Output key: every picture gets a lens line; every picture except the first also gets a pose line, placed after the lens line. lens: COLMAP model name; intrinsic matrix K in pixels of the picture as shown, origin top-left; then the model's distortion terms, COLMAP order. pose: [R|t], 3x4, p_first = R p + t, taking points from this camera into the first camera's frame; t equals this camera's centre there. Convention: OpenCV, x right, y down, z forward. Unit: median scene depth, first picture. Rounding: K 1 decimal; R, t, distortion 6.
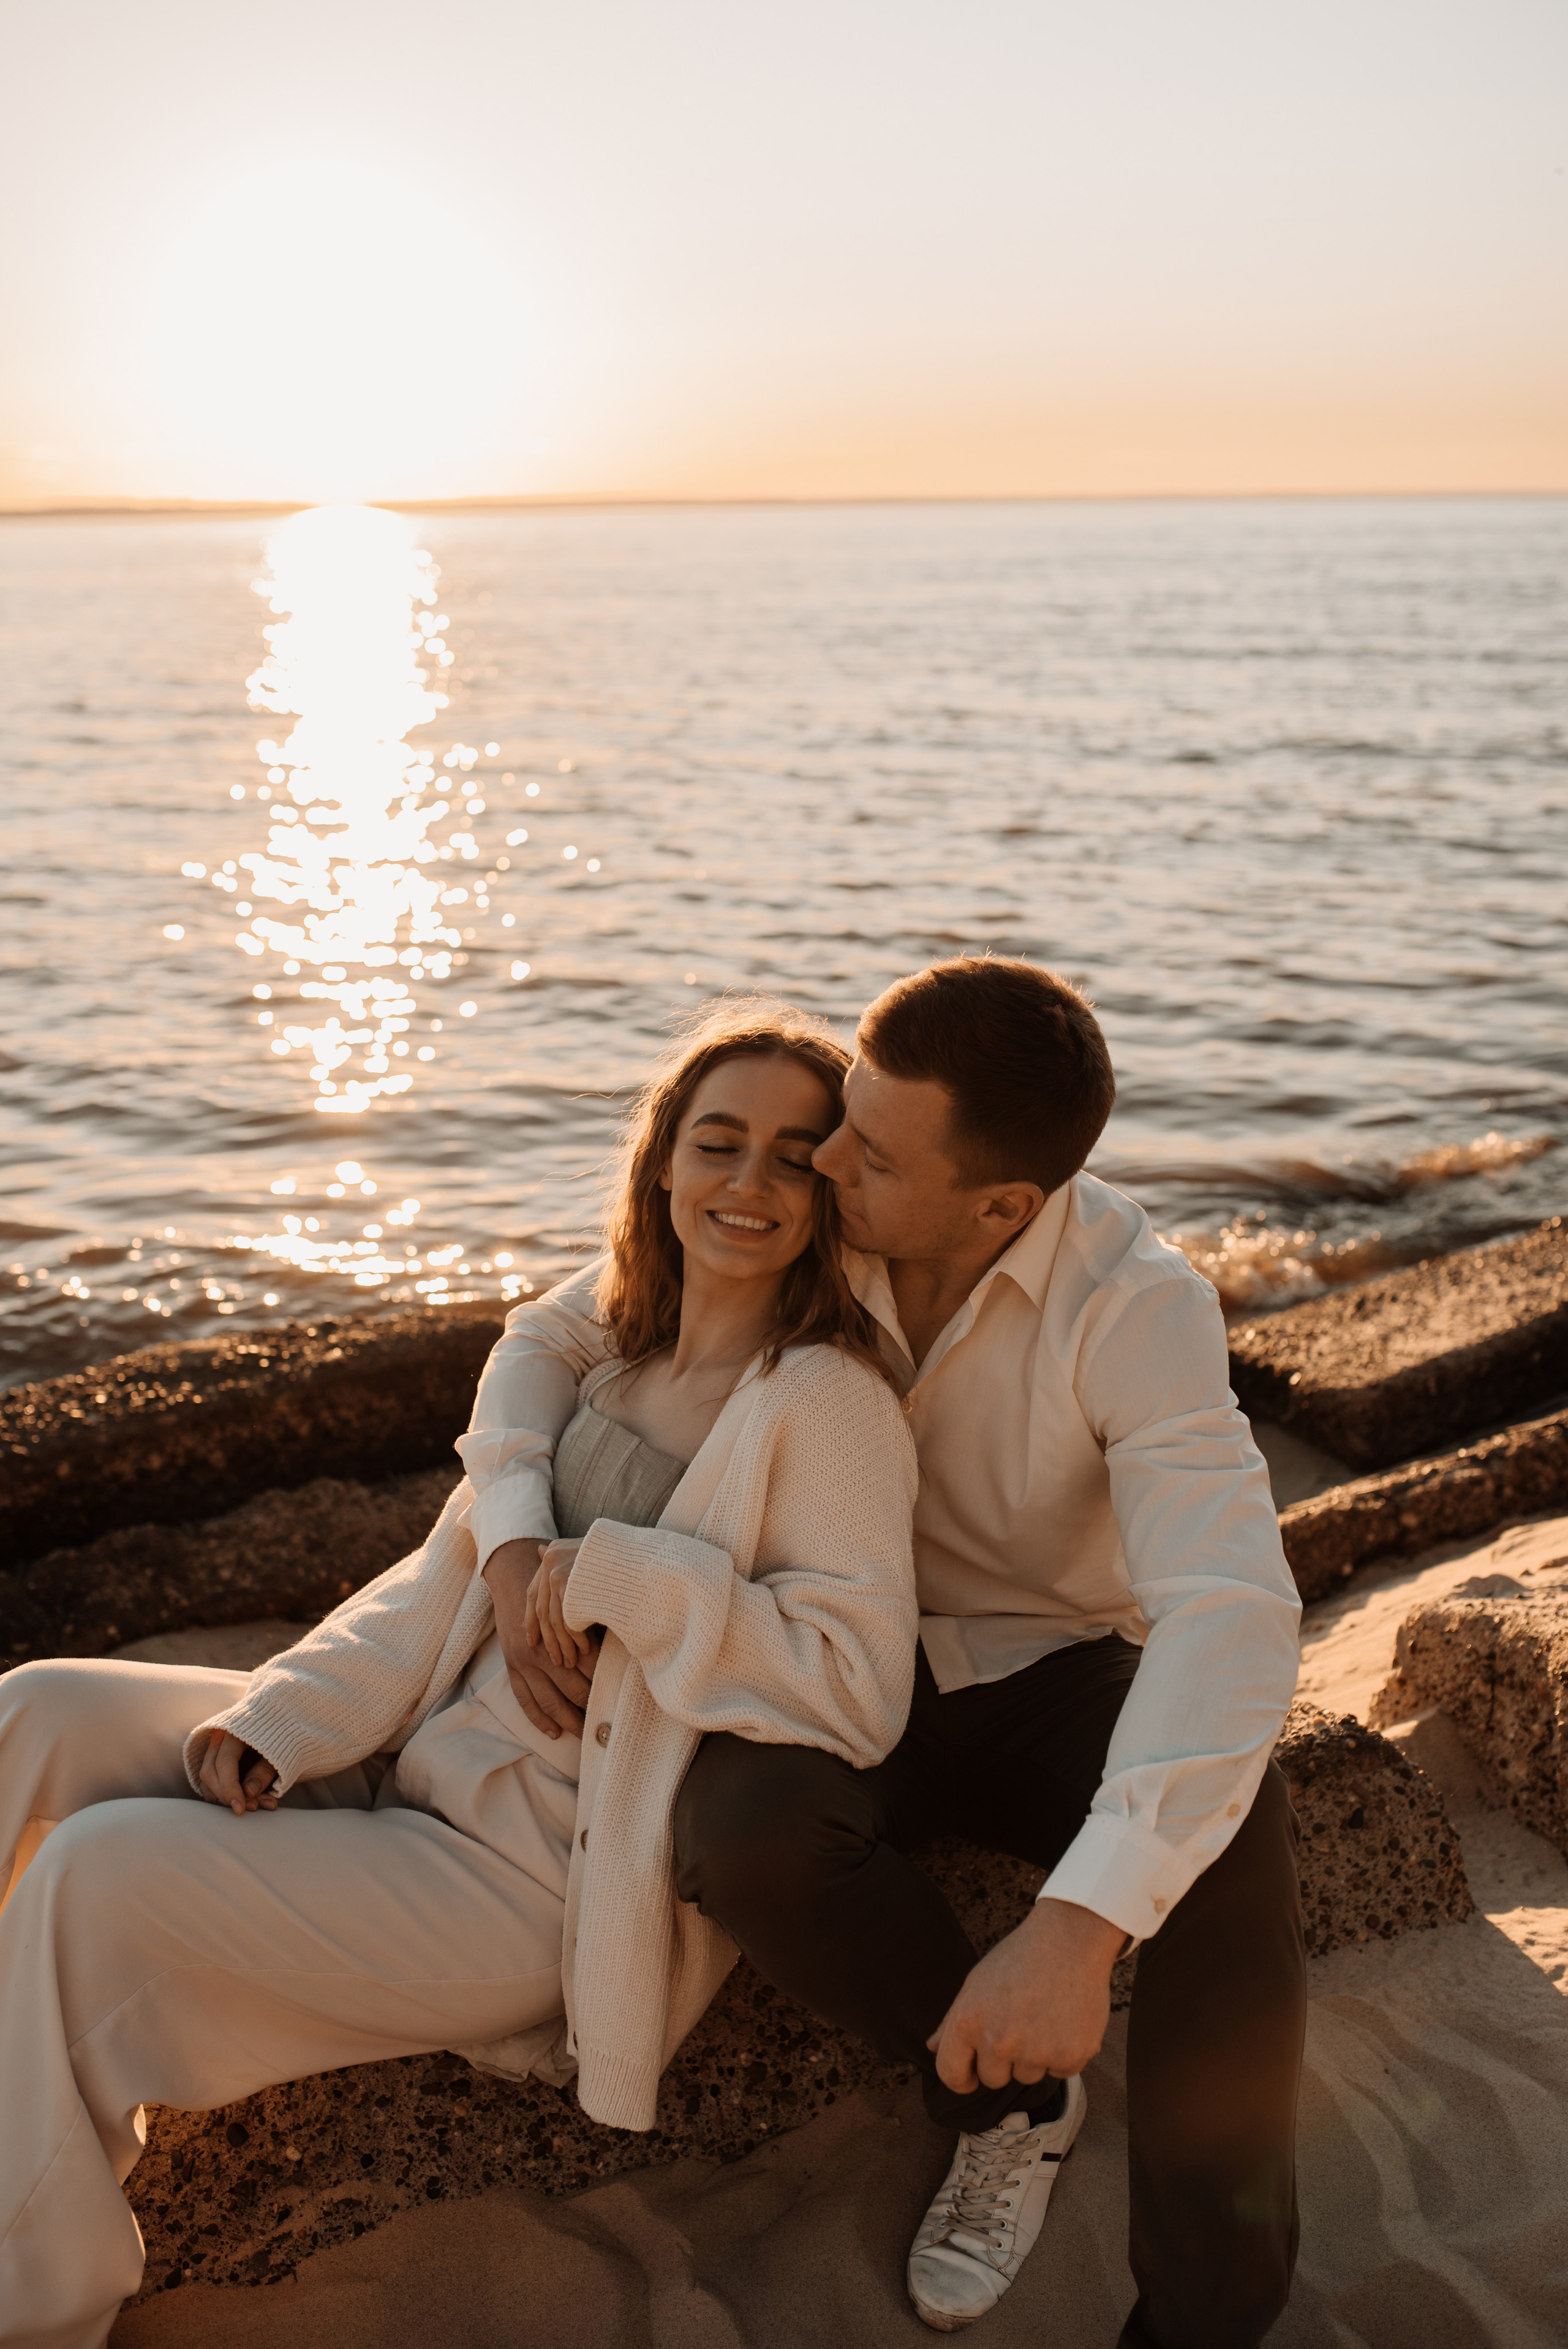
lens RADIAL K [[2498.8, 0, 706.1], [0, 2498.8, 1172.5], [0, 0, 1]] dist [-0.023282, -0.005065]
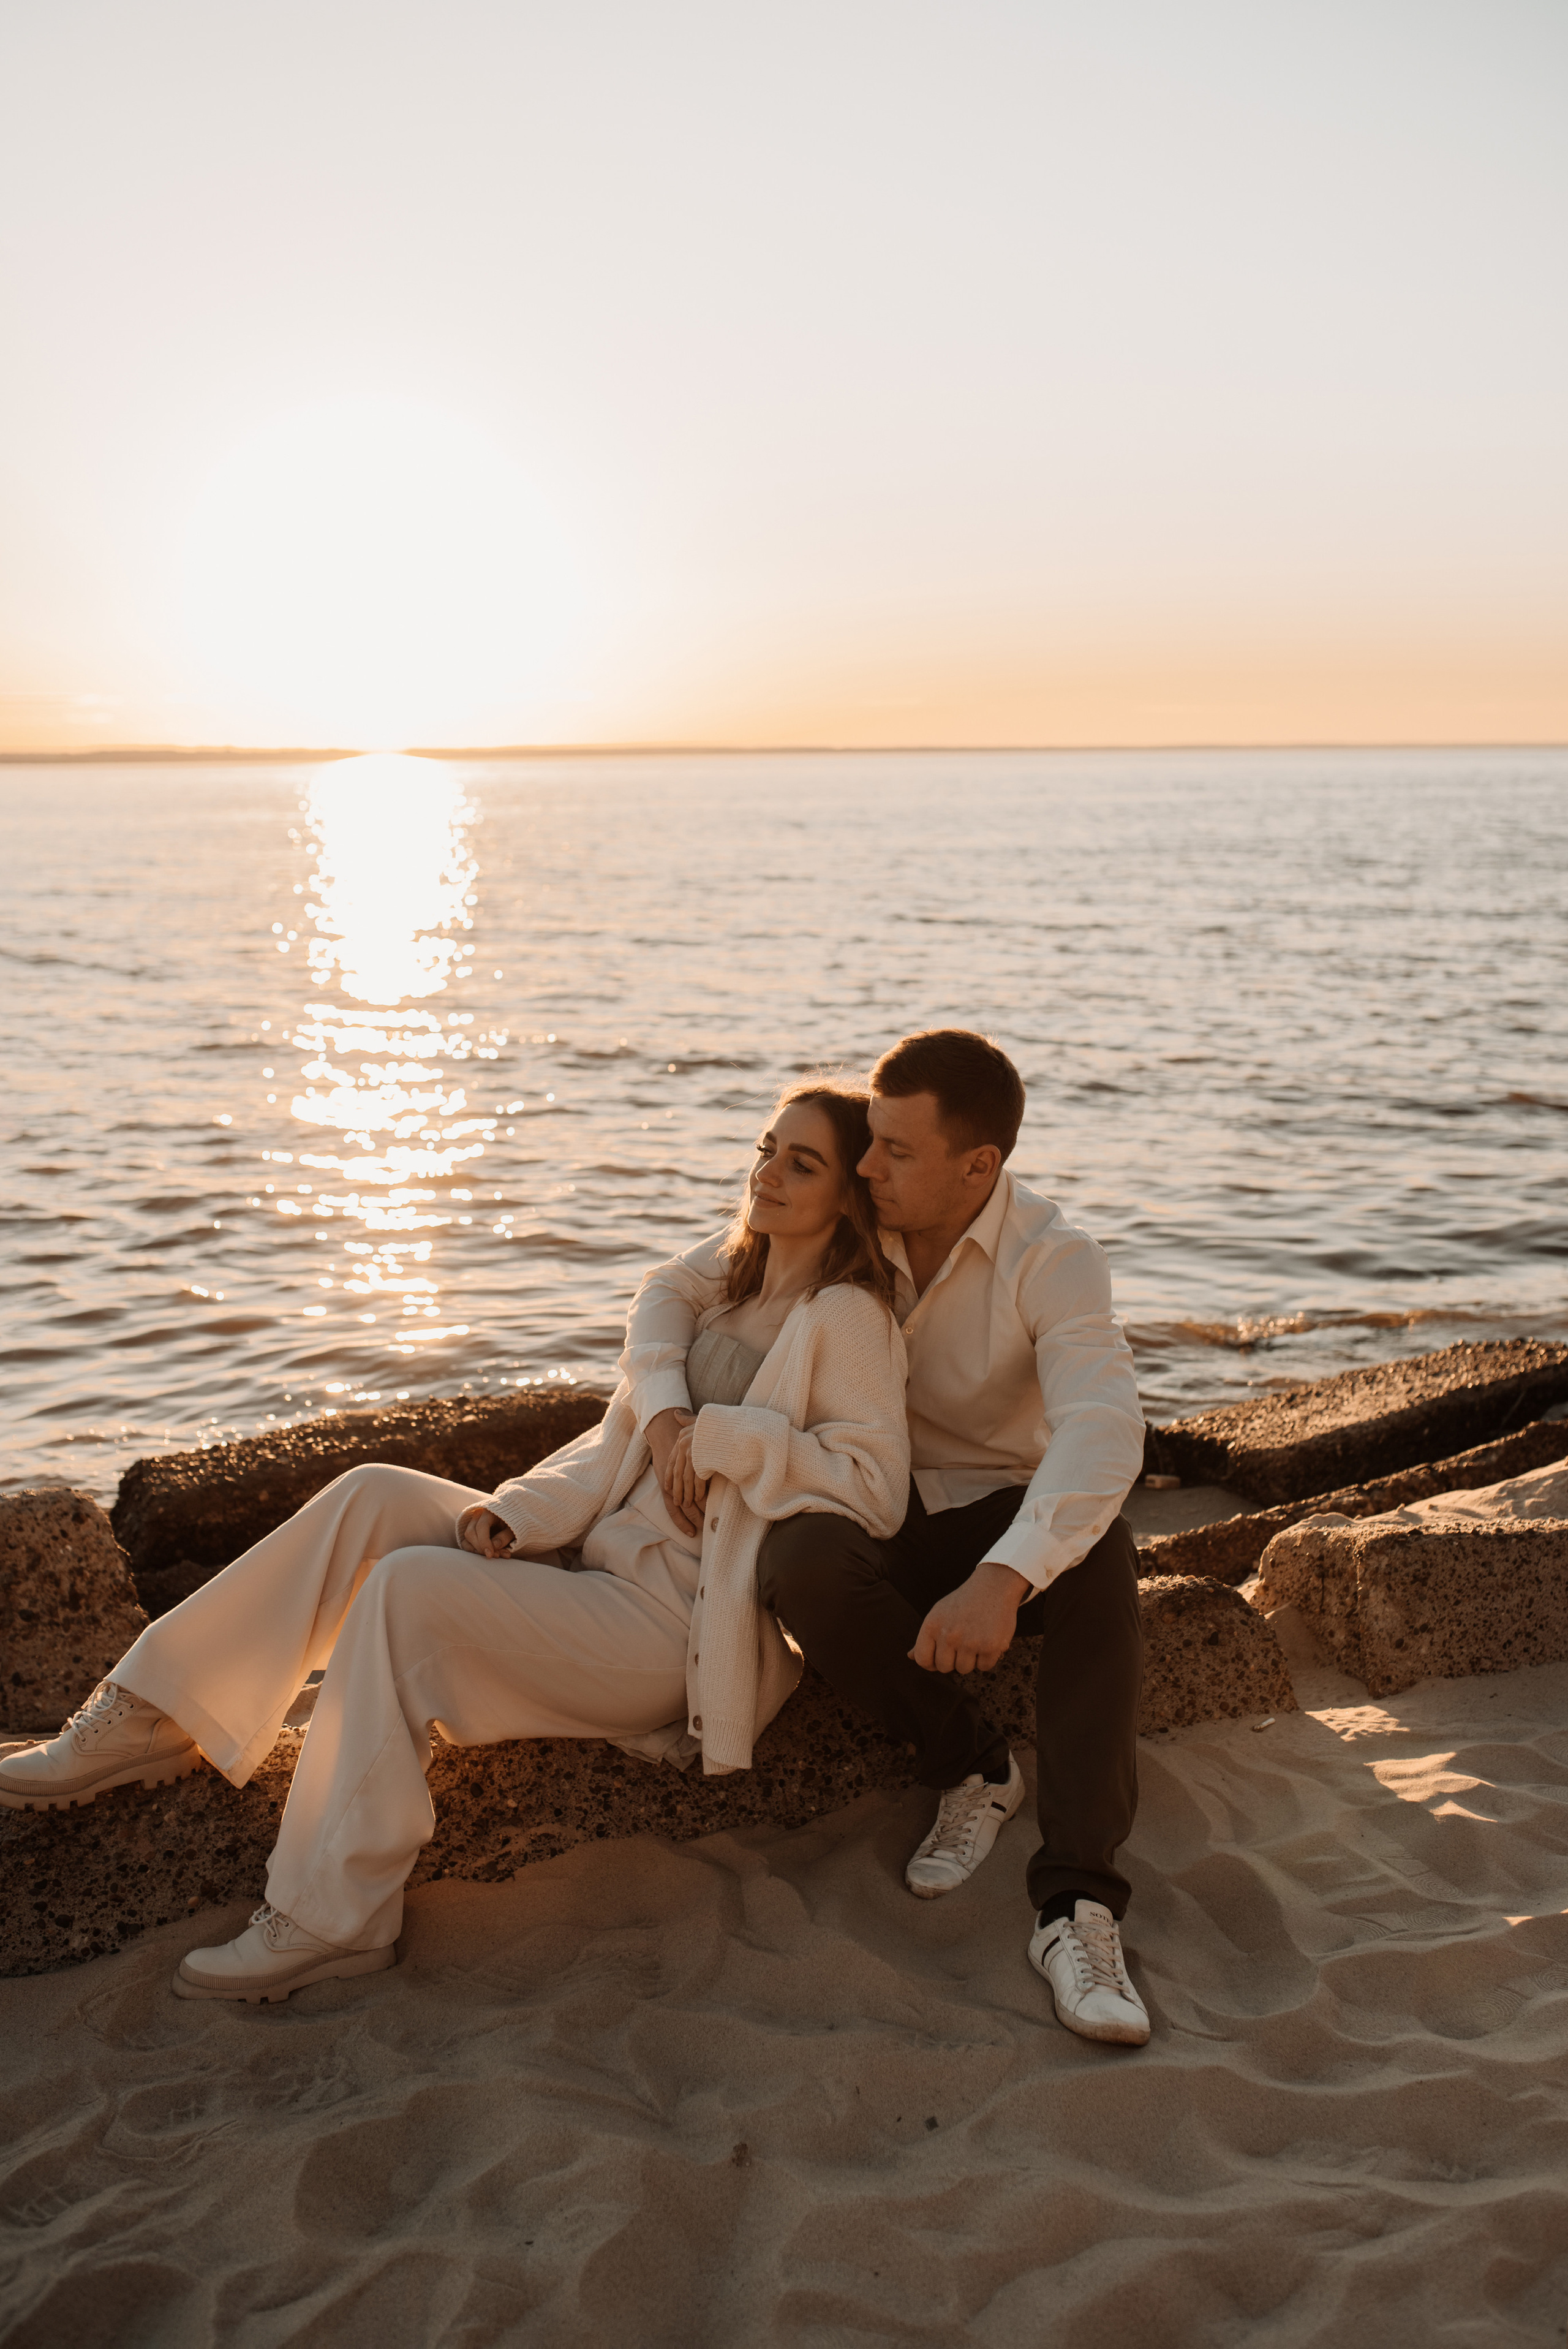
lens RADIAL K [[2498.8, 0, 706.1], [0, 2498.8, 1172.5], [0, 0, 1]] dist [-0.023282, -0.005065]
pose [[0.999863, 0.007676, -0.014690, -0.023965], [-0.009034, 0.995457, -0.094788, 0.145080], [0.013896, 0.094907, 0.995389, -0.579542]]
